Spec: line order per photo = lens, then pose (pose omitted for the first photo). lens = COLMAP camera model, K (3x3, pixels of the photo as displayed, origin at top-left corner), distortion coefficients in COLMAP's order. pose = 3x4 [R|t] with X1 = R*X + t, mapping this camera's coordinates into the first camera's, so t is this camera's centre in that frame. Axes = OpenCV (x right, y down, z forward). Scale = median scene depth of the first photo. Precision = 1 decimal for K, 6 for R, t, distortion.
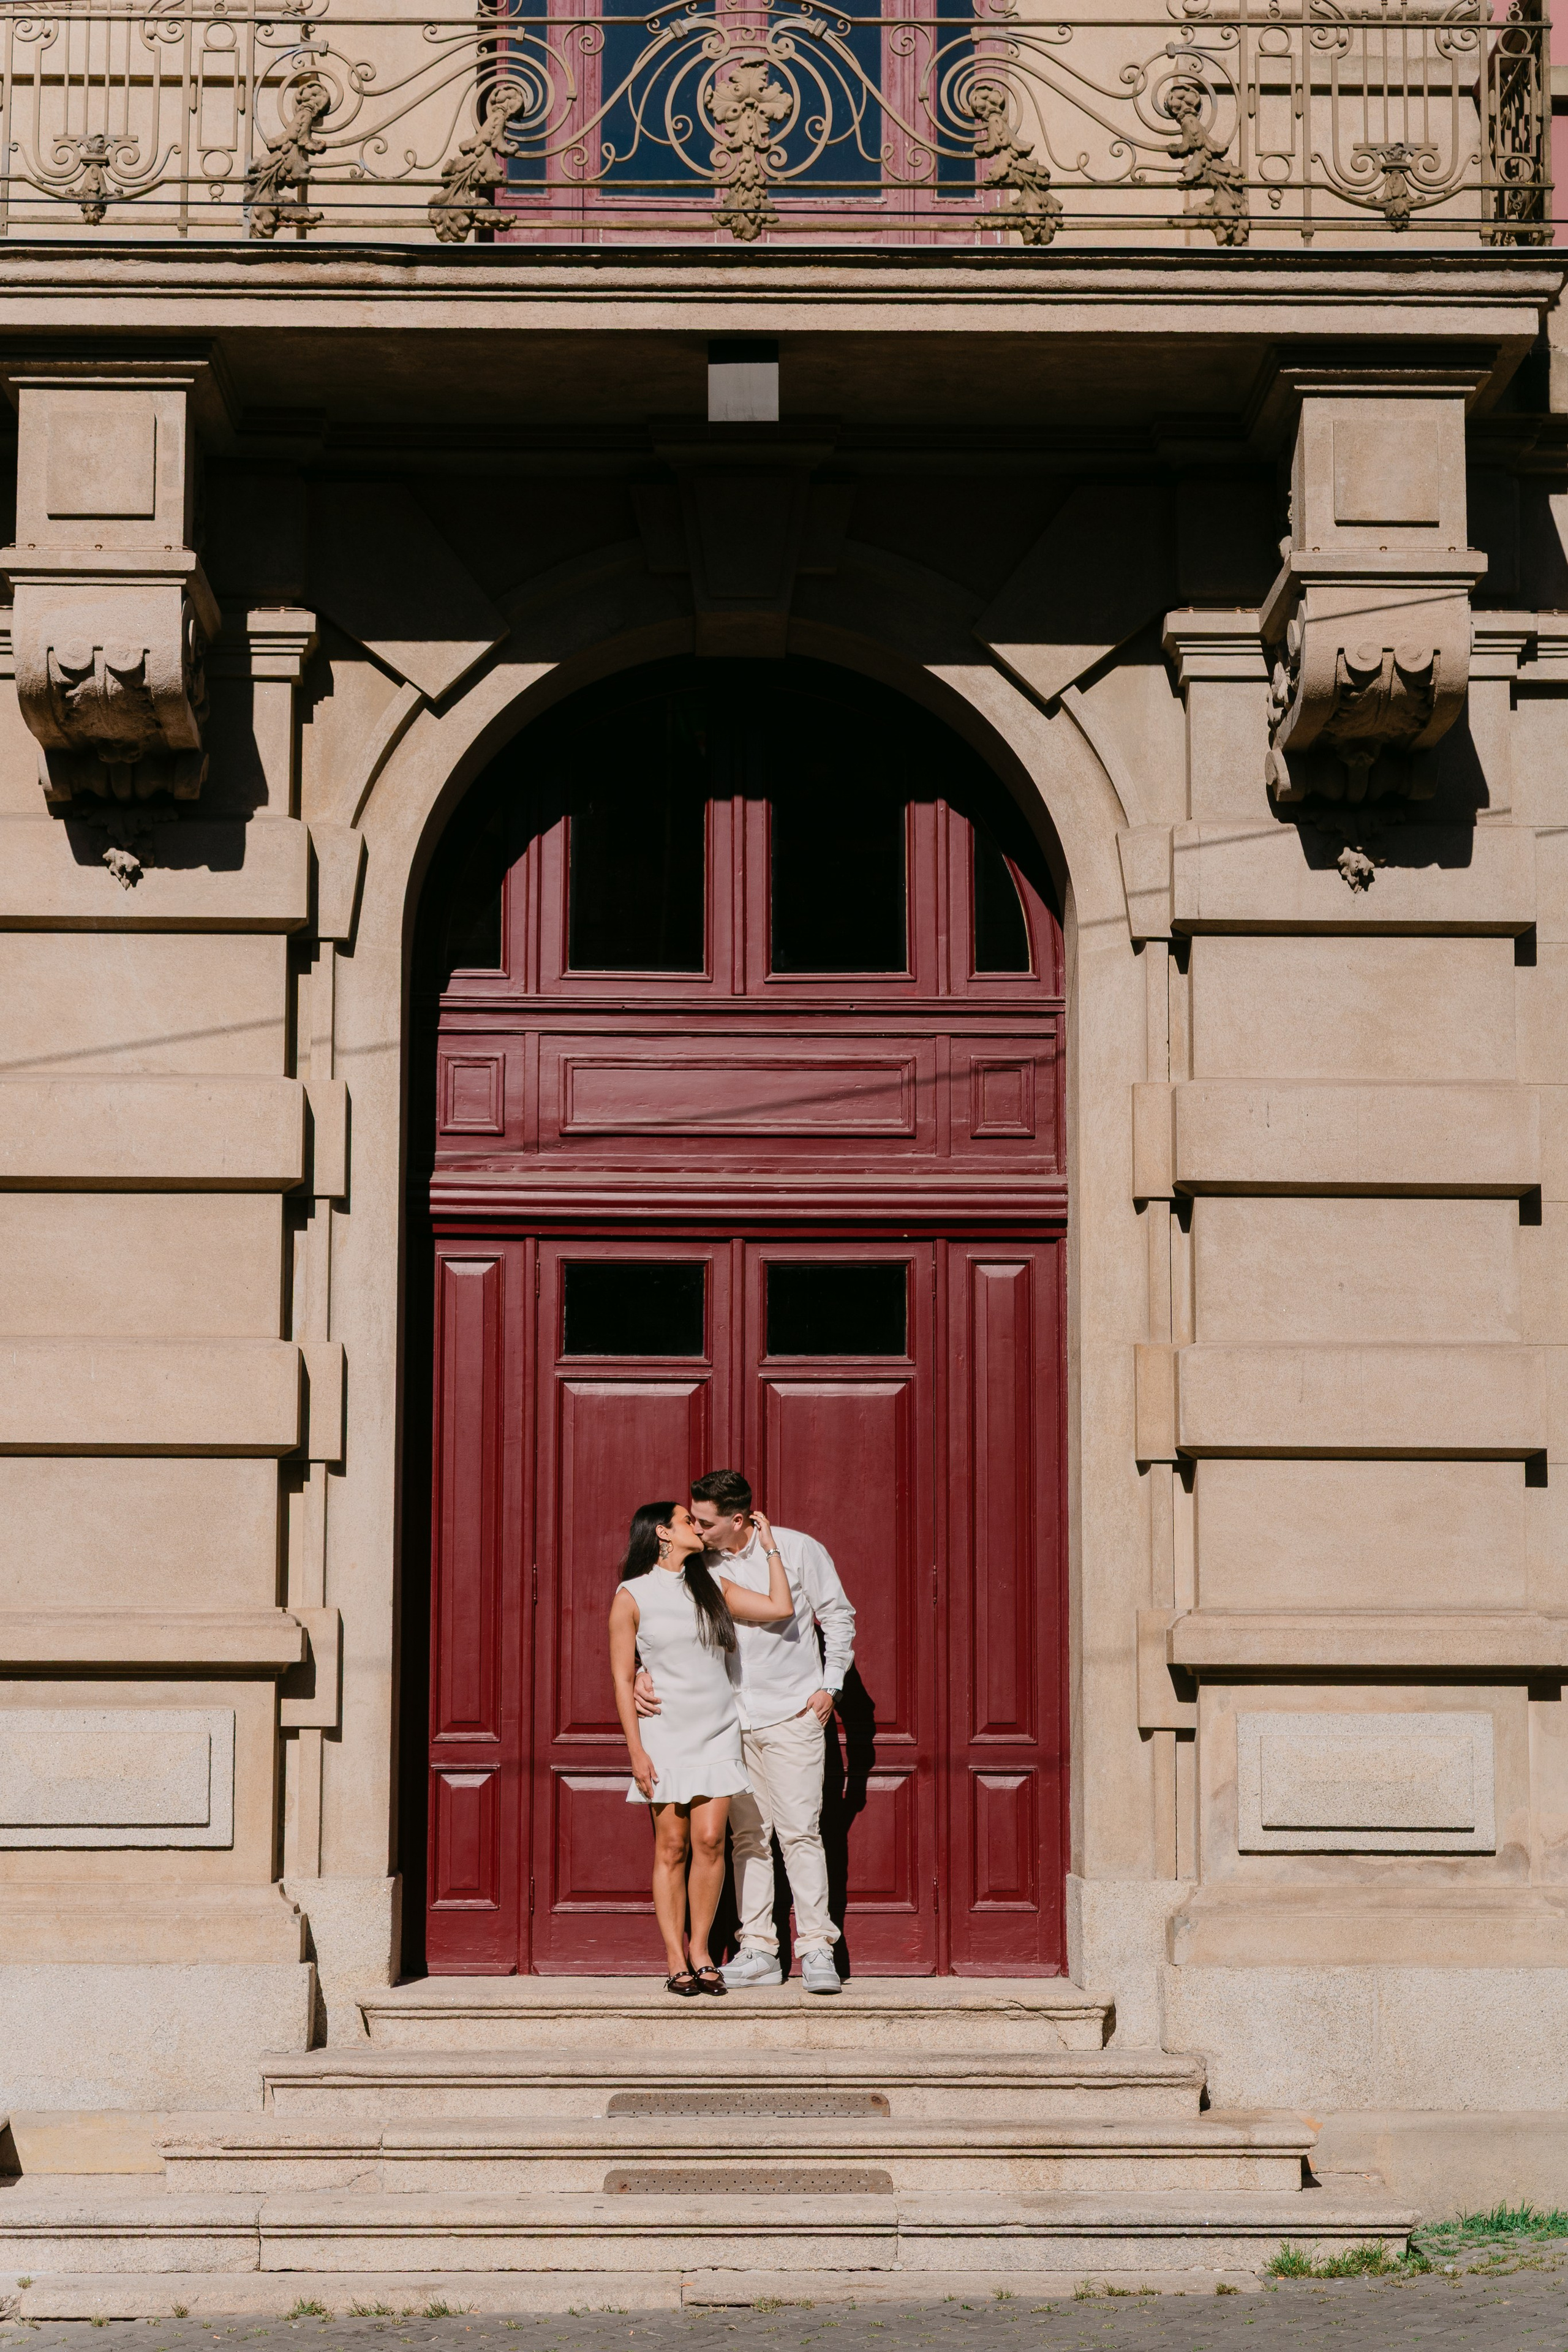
lens RADIAL K [[4167.5, 0, 773.3], [0, 4167.5, 1163.8], [0, 0, 1]] dist [0.018680, -0.053976]
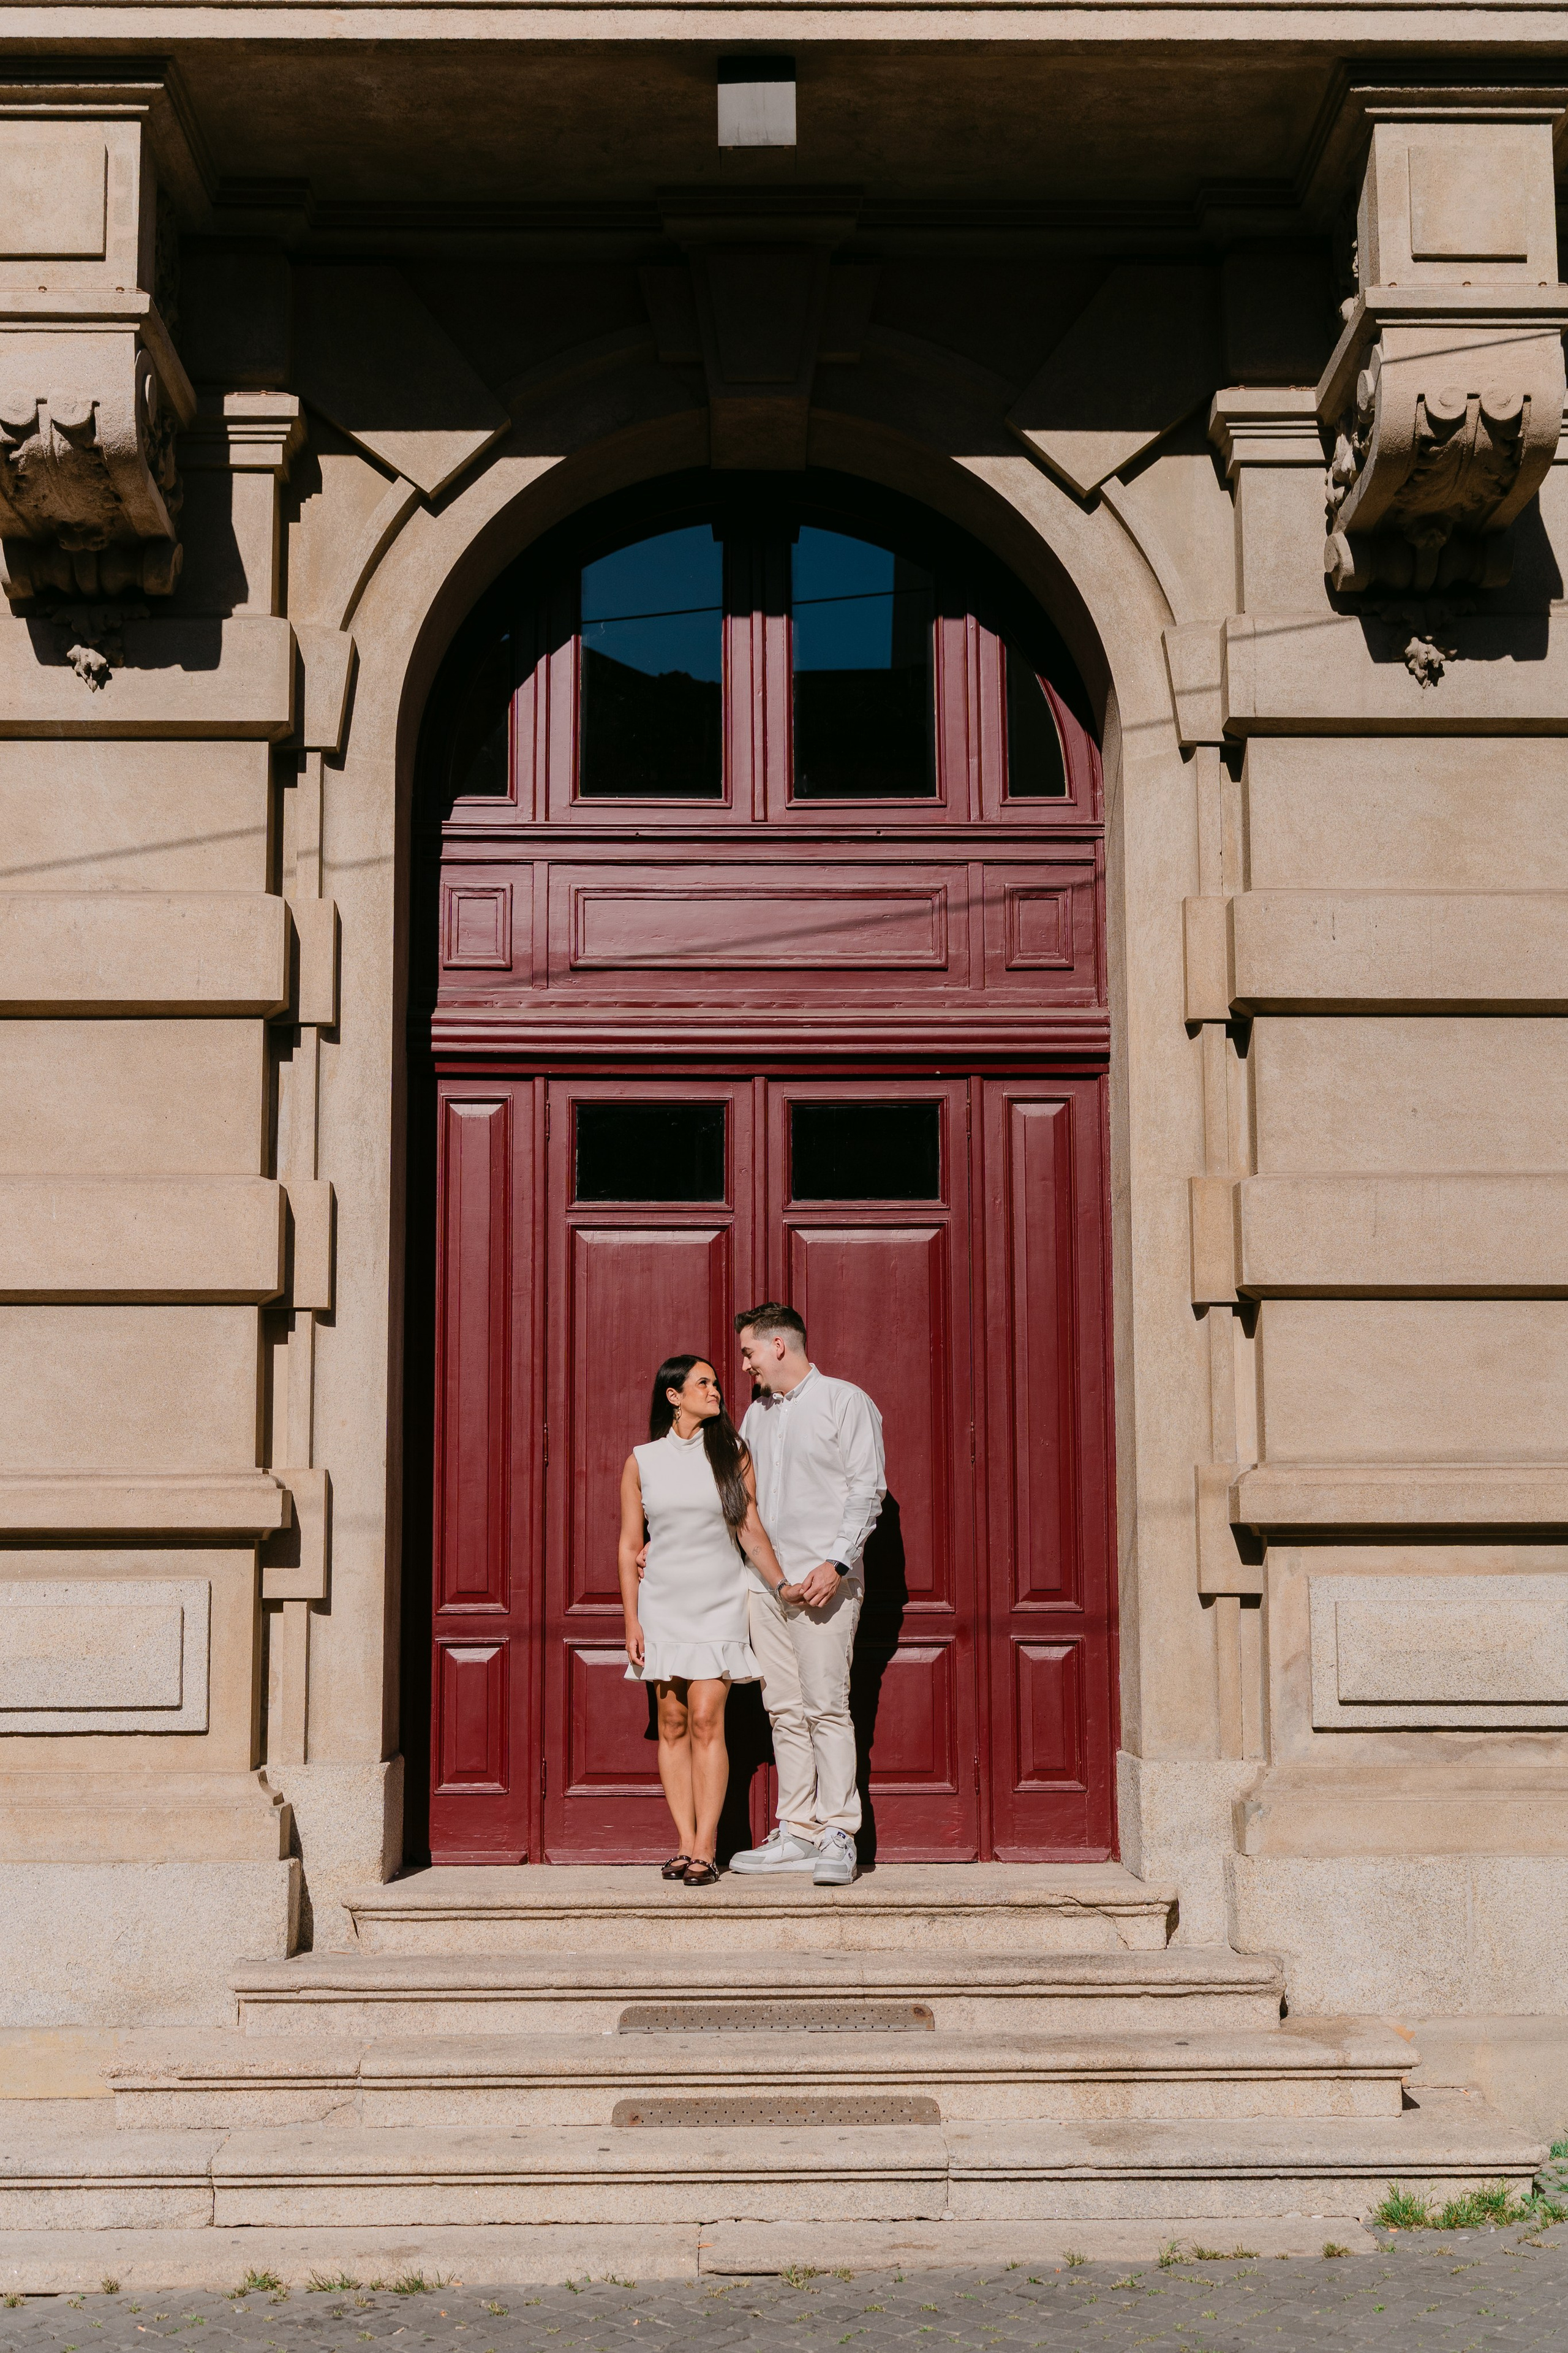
lens RADIAL K [[2926.4, 0, 784.0], [0, 2926.4, 1176.5], [0, 0, 1]] dist [0.007520, 0.000093]
pose [[0.999953, -0.007573, -0.005976, 0.000763], [0.007524, 0.999938, -0.008240, 0.048279], [0.006038, 0.008194, 0.999948, 0.355724]]
